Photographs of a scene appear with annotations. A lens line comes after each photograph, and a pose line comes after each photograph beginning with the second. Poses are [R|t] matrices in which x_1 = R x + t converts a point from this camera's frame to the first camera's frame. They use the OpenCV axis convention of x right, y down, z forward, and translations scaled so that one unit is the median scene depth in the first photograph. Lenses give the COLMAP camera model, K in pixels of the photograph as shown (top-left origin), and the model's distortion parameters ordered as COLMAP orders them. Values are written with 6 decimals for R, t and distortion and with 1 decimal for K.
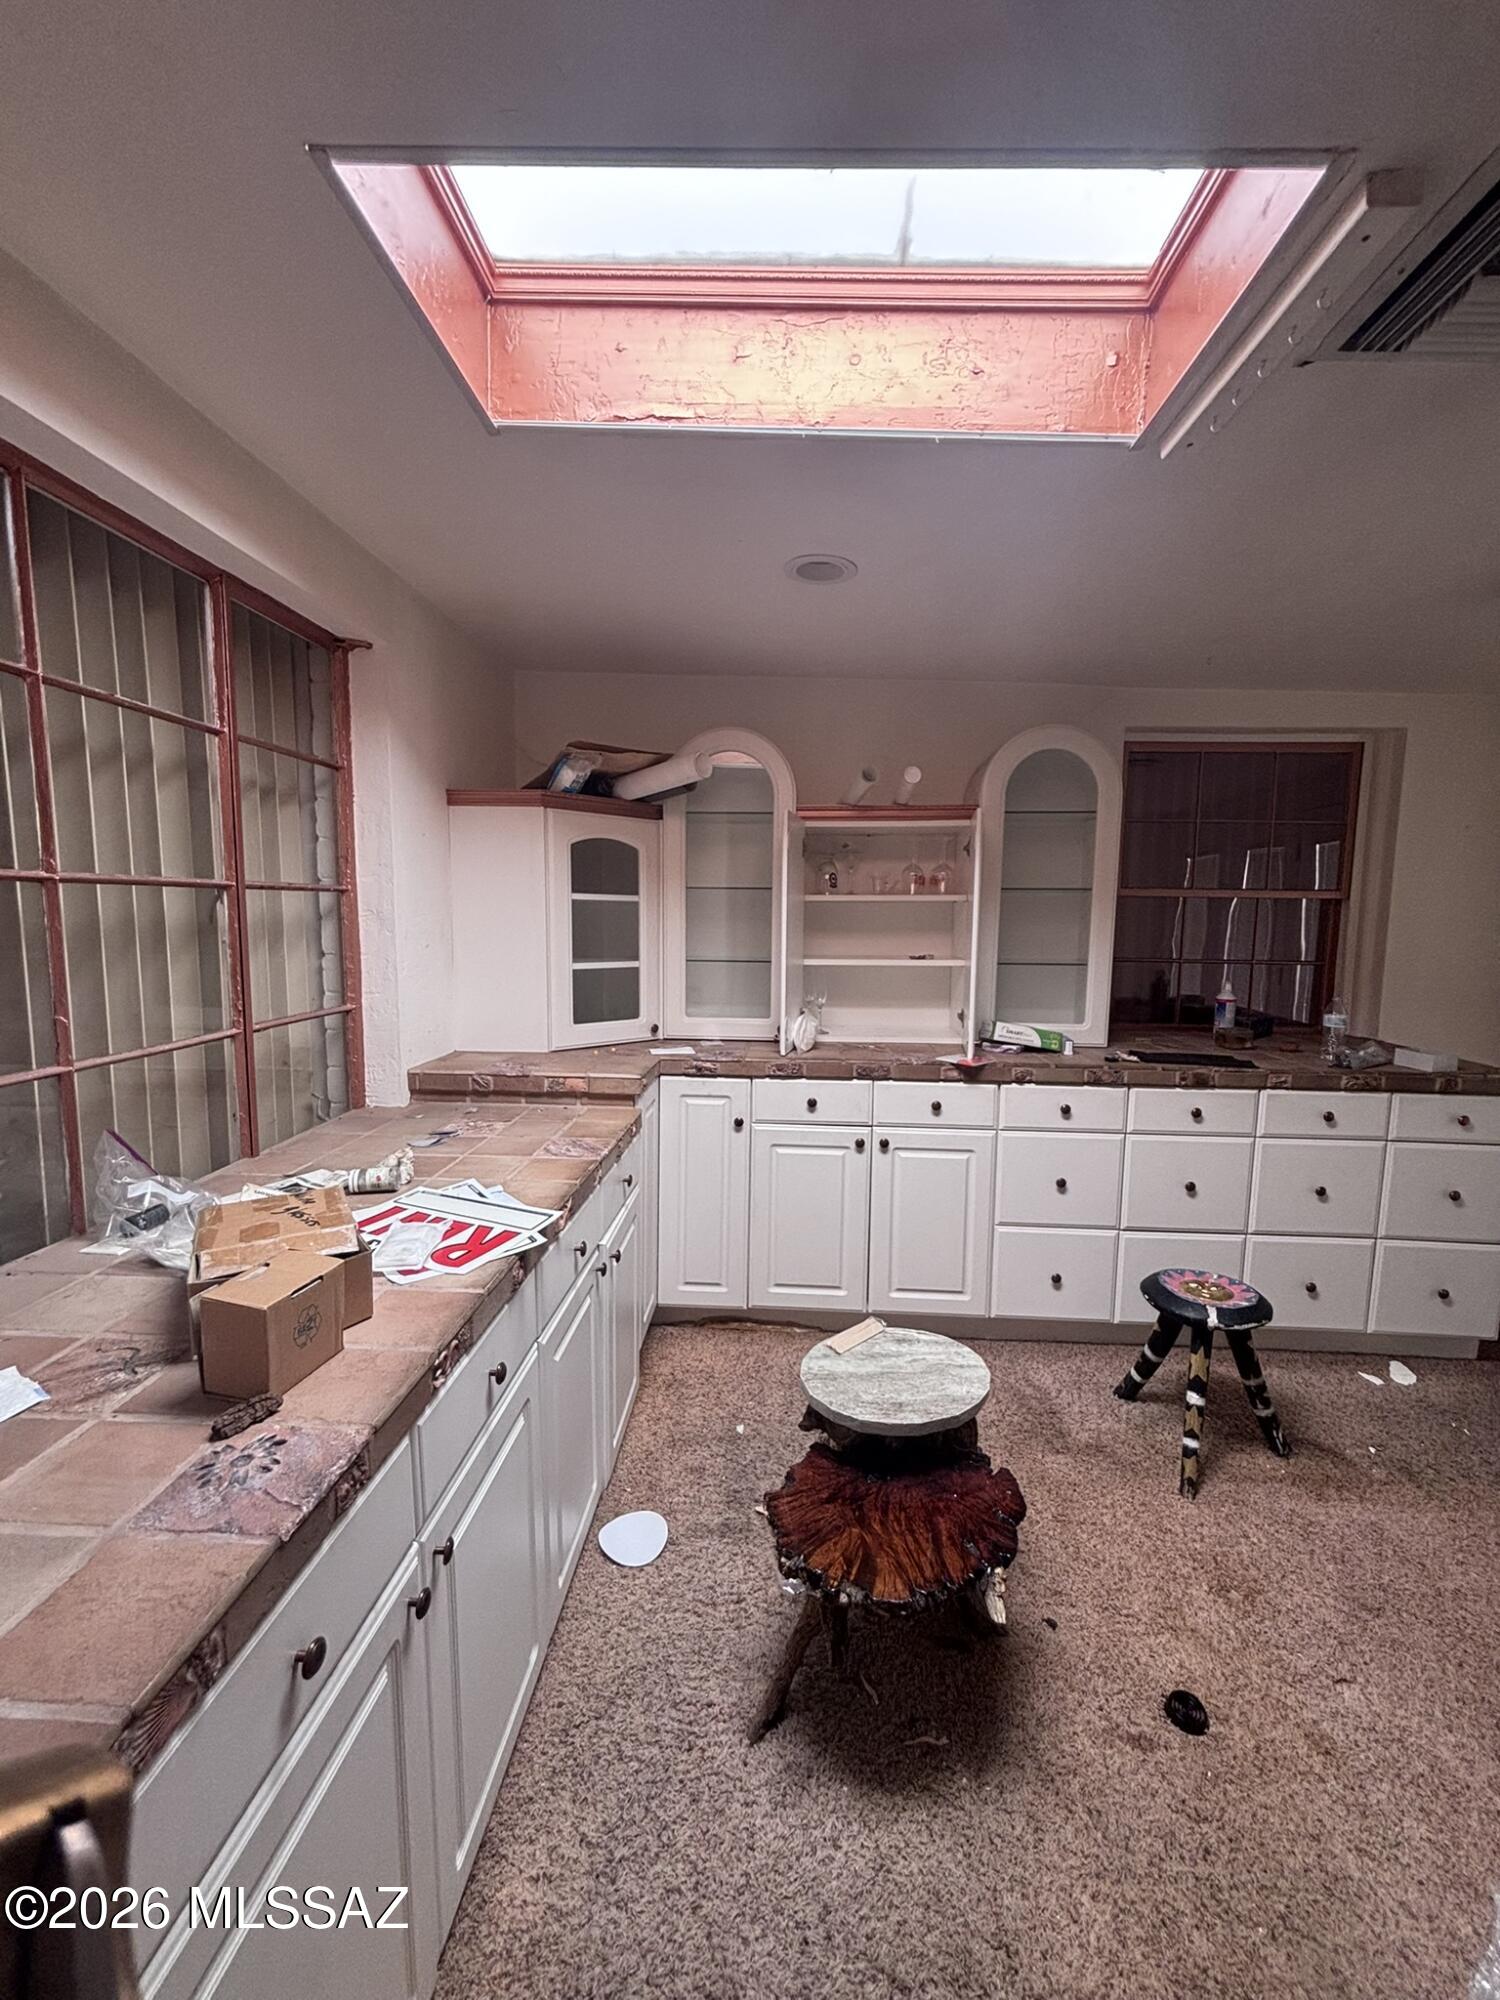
lens RADIAL K [[786.0, 0, 746.7], [0, 786.0, 996.2], [0, 0, 1]] dist [-0.012171, -0.000054]
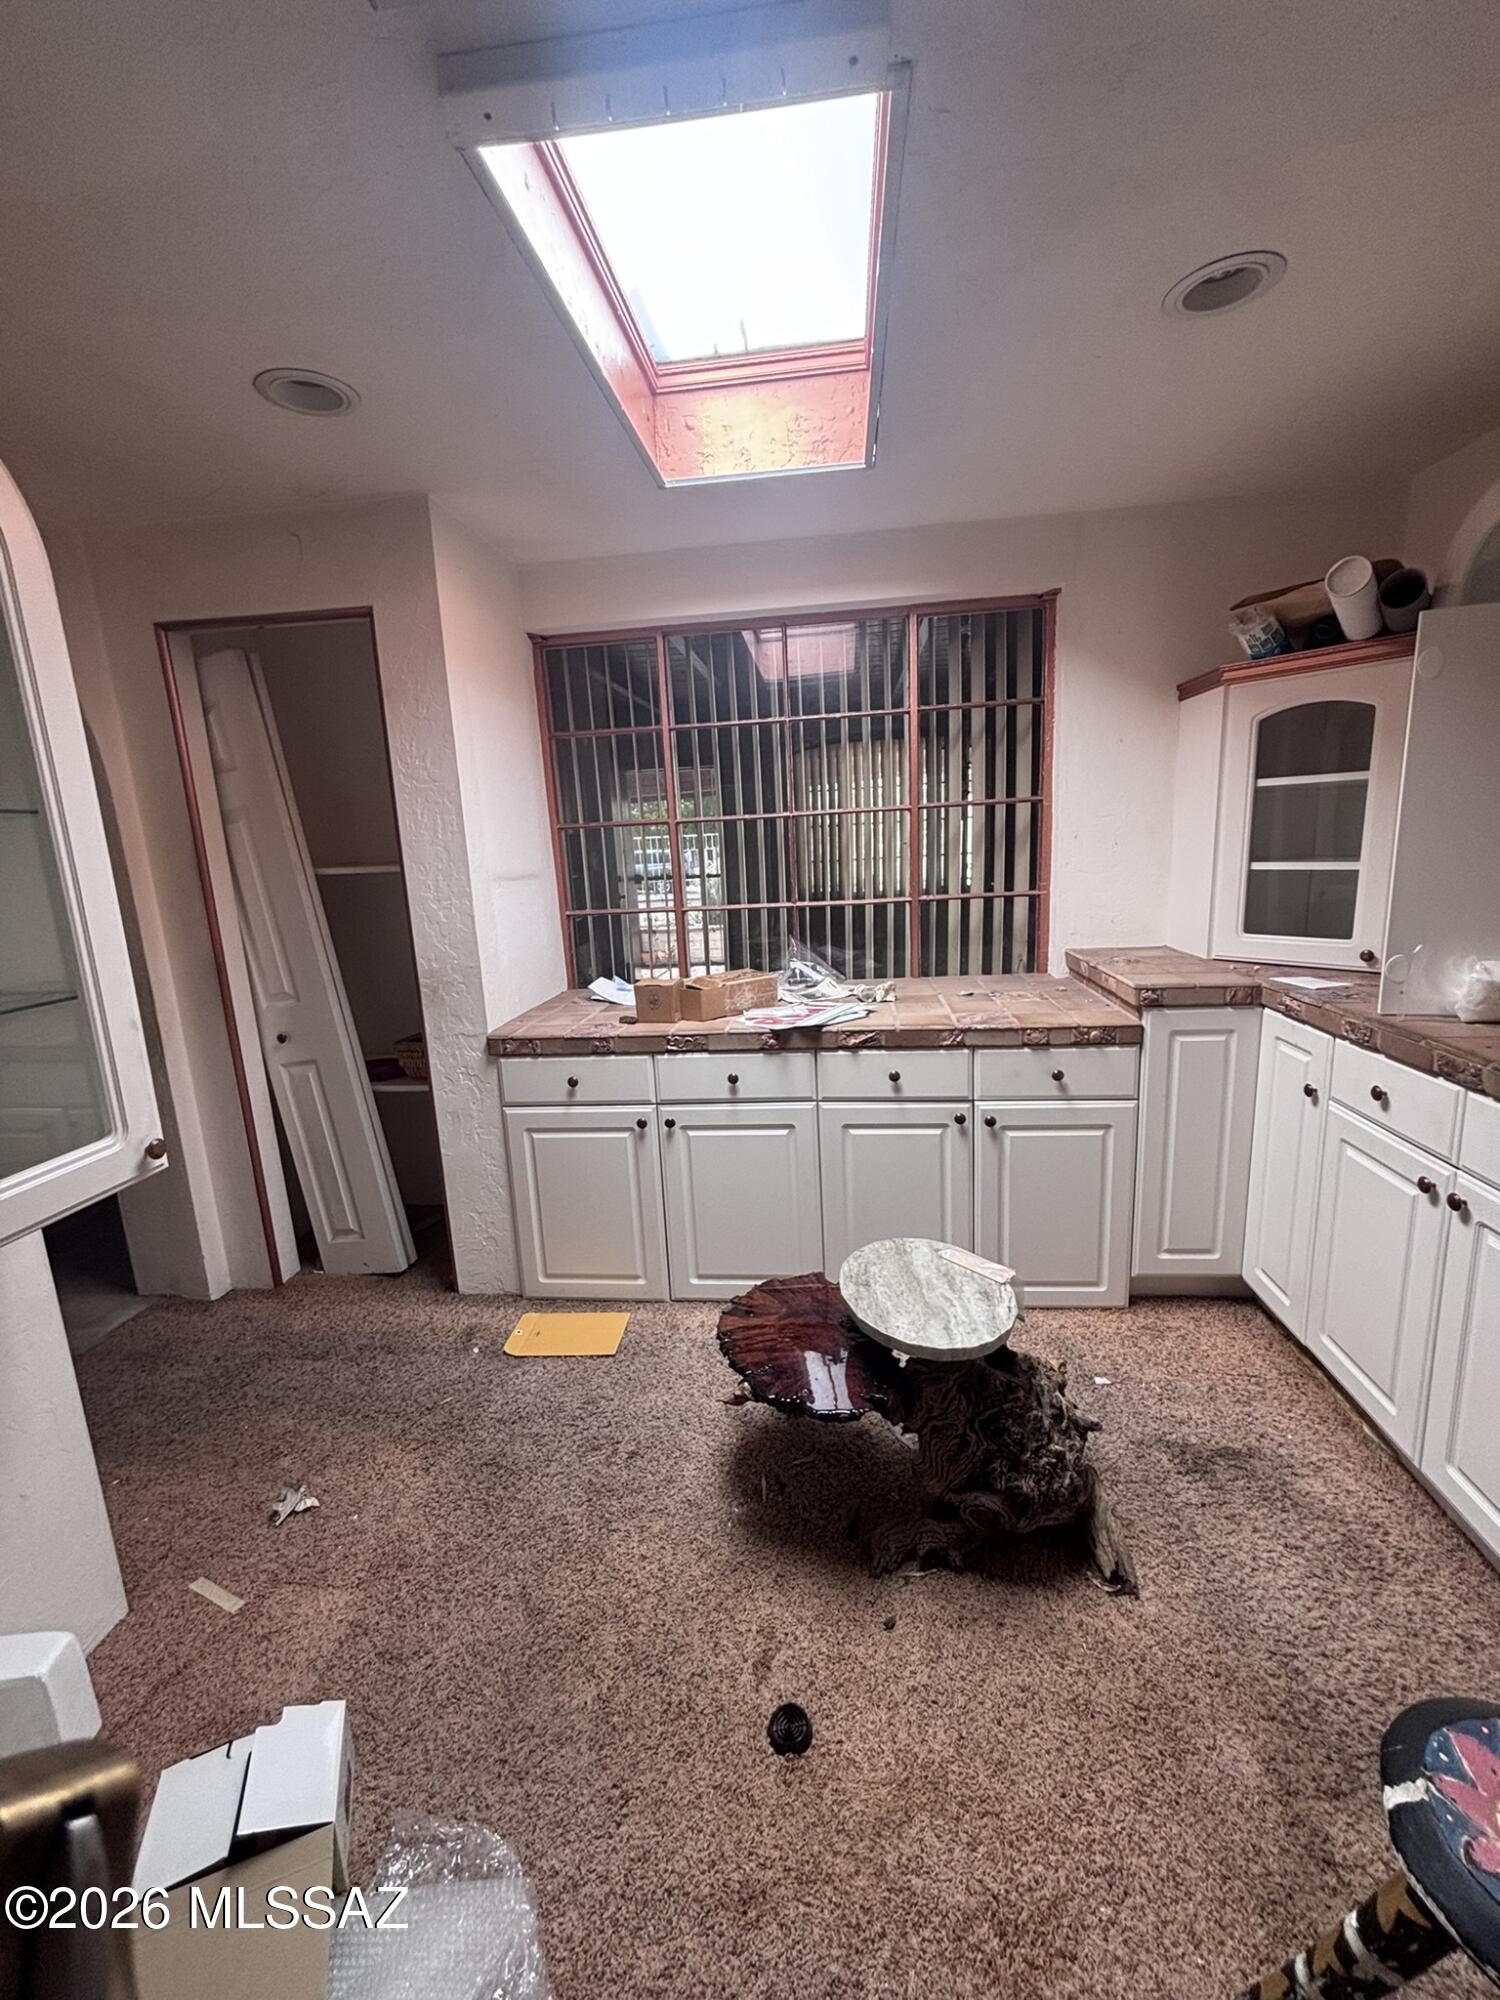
lens RADIAL K [[804.1, 0, 753.3], [0, 804.1, 997.3], [0, 0, 1]] dist [-0.009200, 0.006284]
pose [[-0.041358, 0.184292, -0.982001, 0.723830], [-0.054345, 0.980972, 0.186388, -0.032766], [0.997665, 0.061075, -0.030556, 0.517095]]
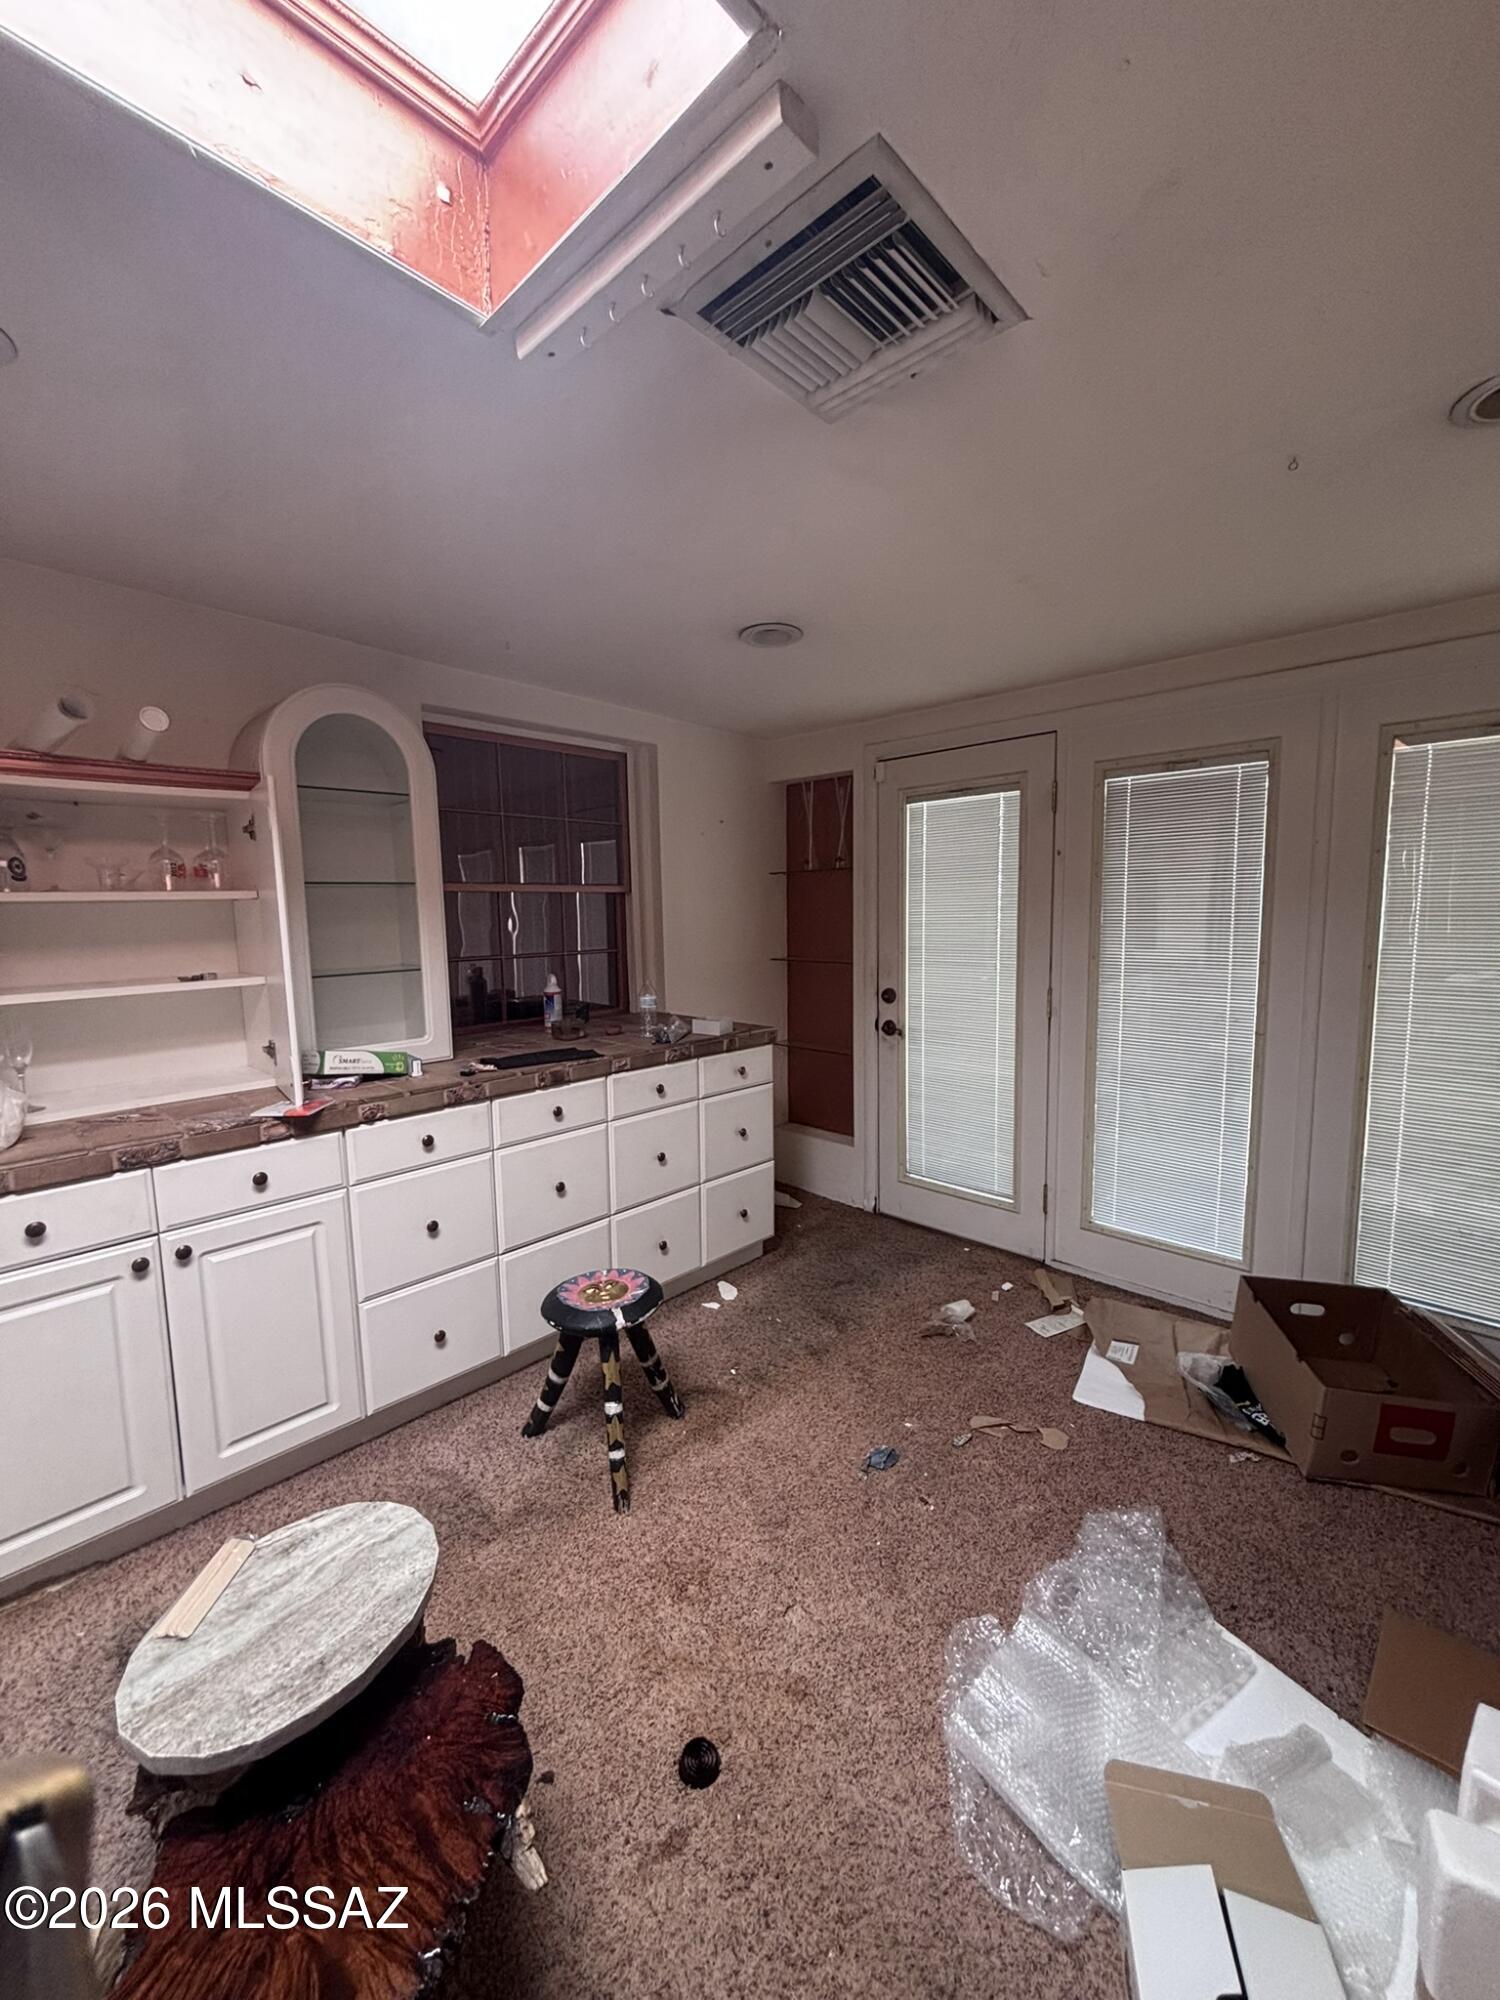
lens RADIAL K [[804.1, 0, 753.3], [0, 804.1, 997.3], [0, 0, 1]] dist [-0.009200, 0.006284]
pose [[0.641919, -0.107960, 0.759134, -0.013328], [0.104840, 0.993098, 0.052581, -0.019623], [-0.759571, 0.045835, 0.648807, 0.155844]]
